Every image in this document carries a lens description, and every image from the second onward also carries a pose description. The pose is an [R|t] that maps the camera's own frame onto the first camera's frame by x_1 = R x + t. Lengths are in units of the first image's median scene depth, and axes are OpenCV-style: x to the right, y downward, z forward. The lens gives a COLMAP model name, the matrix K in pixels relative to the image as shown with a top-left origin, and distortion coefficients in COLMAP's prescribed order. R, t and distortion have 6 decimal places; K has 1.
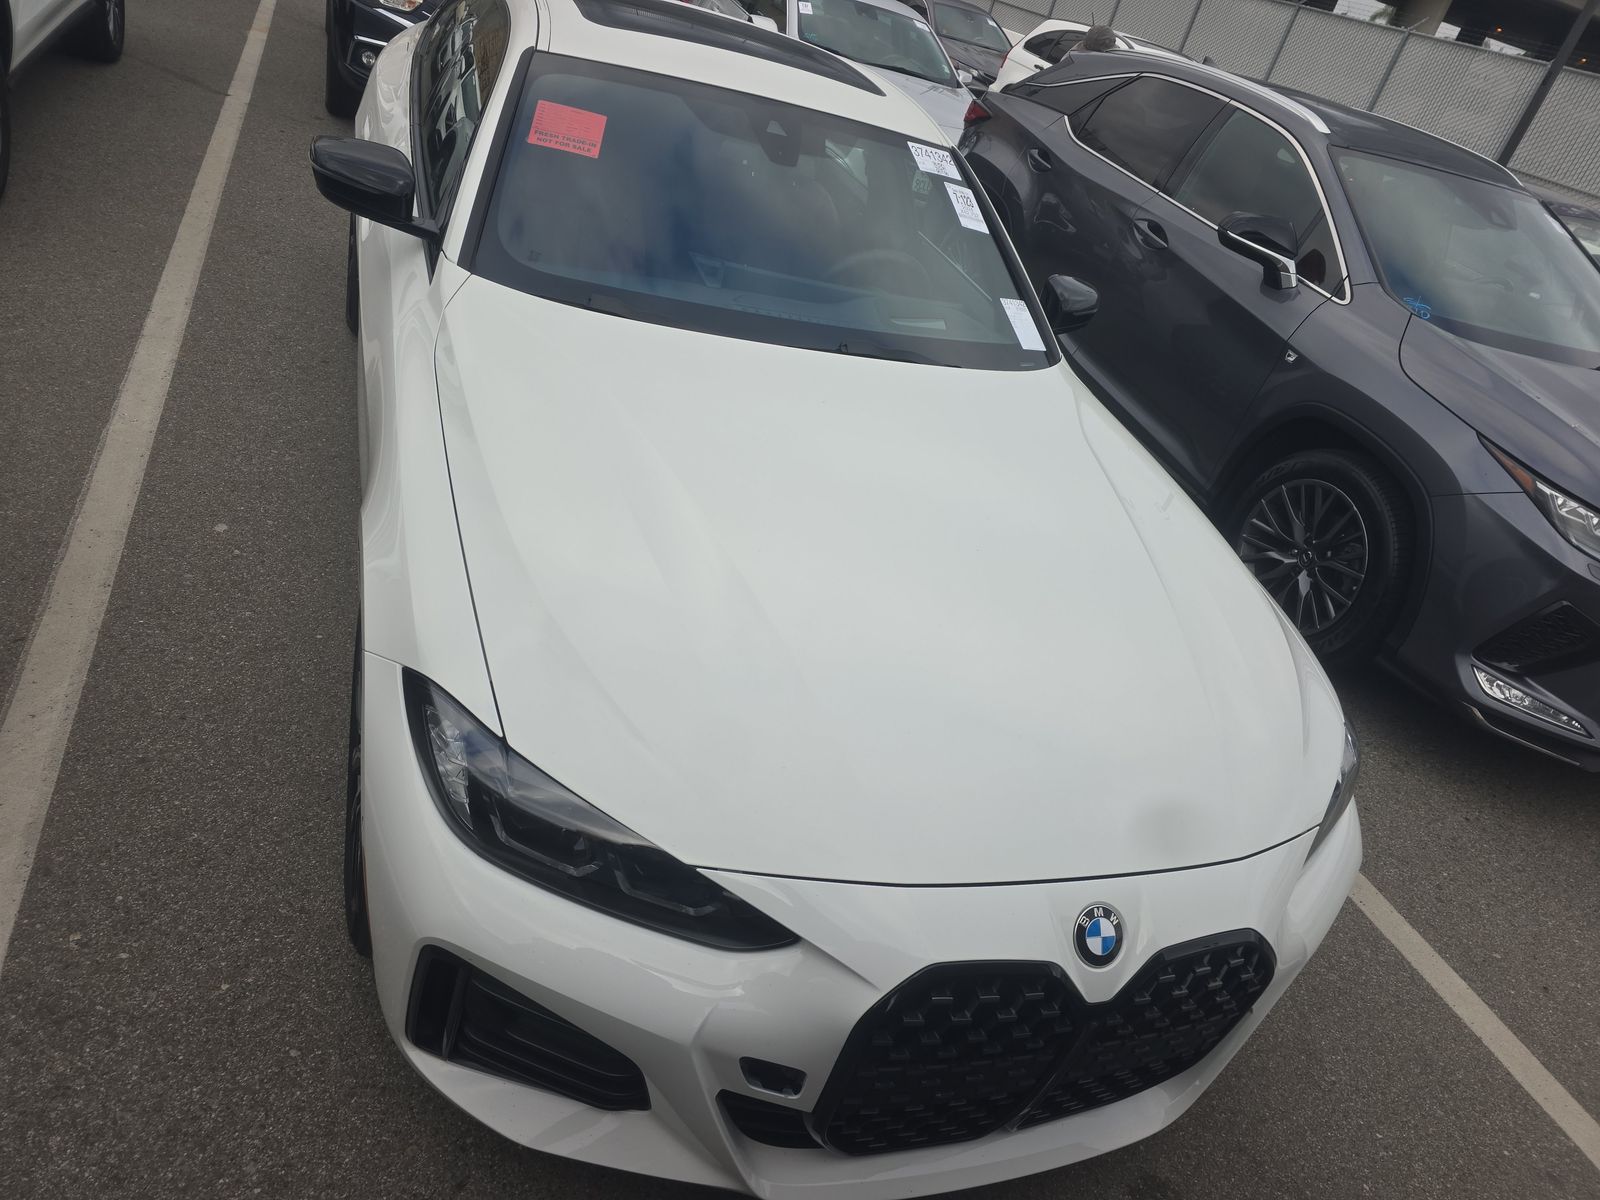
lens RADIAL K [[1067.9, 0, 832.4], [0, 1067.9, 657.2], [0, 0, 1]] dist [0.043471, -0.035559]
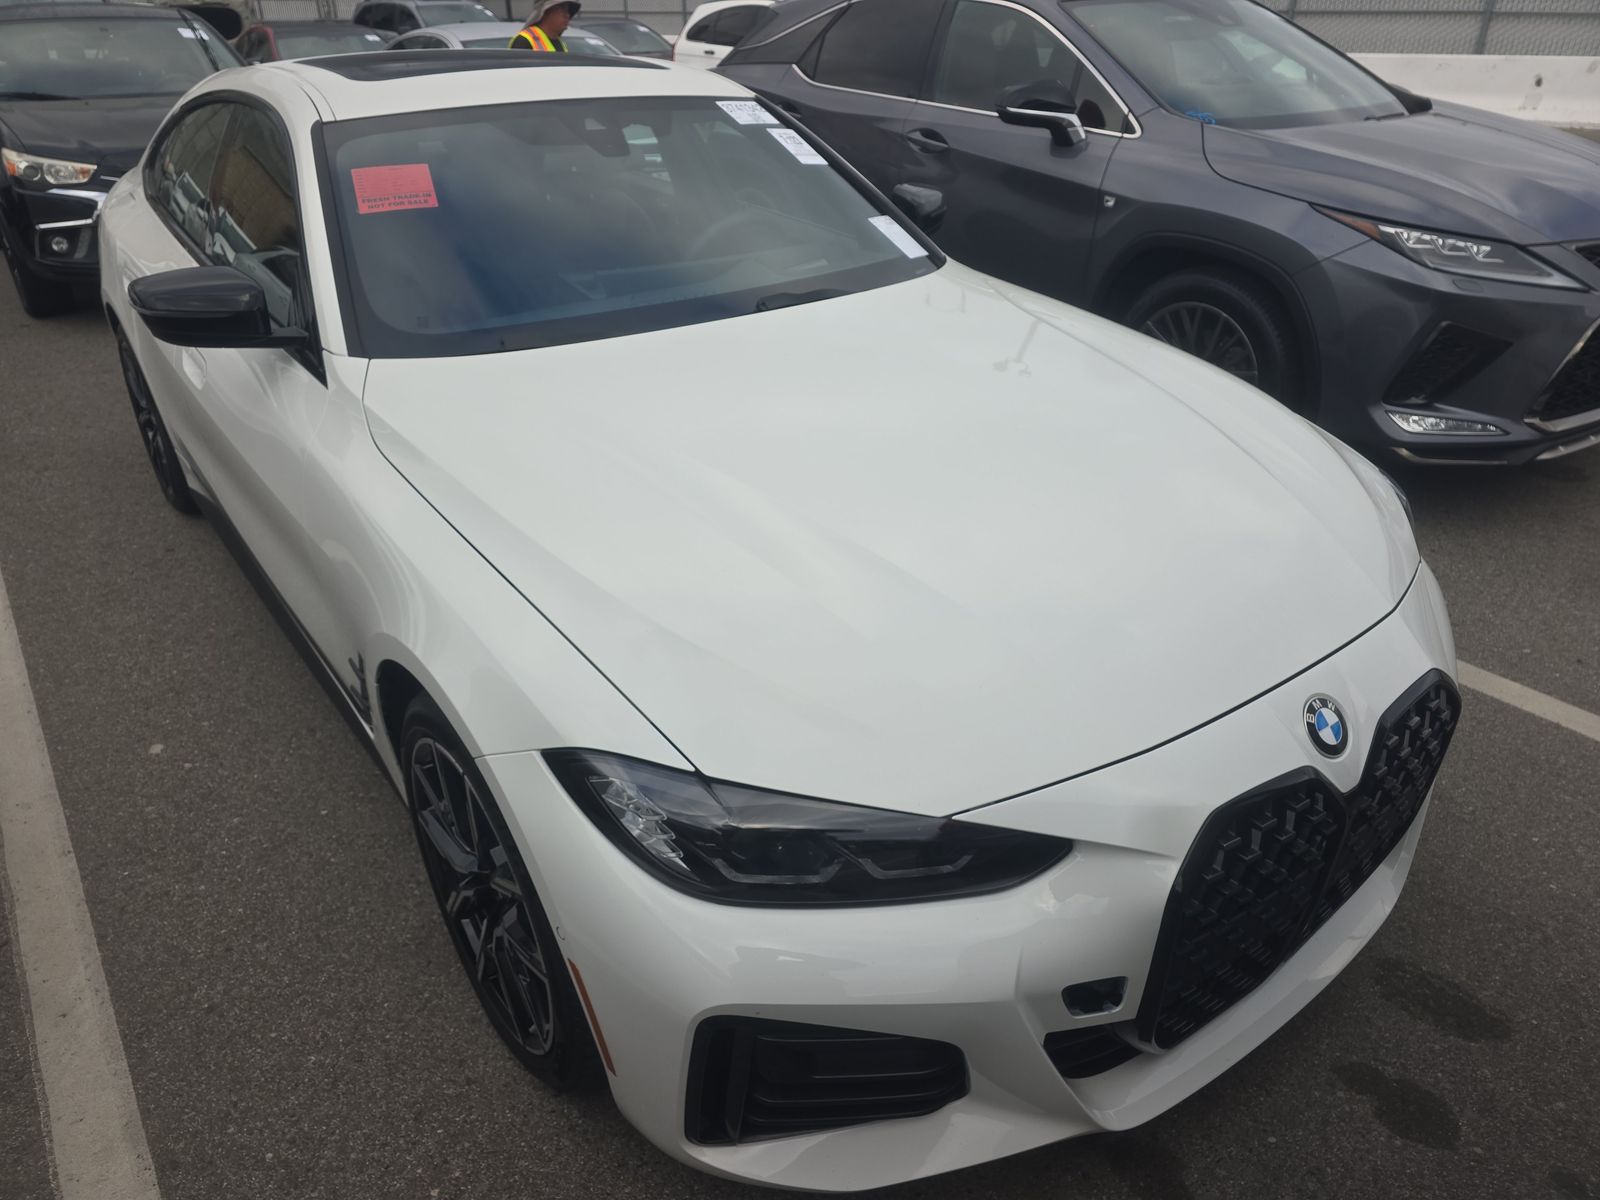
lens RADIAL K [[1067.9, 0, 849.1], [0, 1067.9, 639.6], [0, 0, 1]] dist [0.043471, -0.035559]
pose [[0.915762, -0.378299, 0.135168, -0.147671], [0.380862, 0.924602, 0.007378, 0.008215], [-0.127768, 0.044723, 0.990795, 0.048595]]
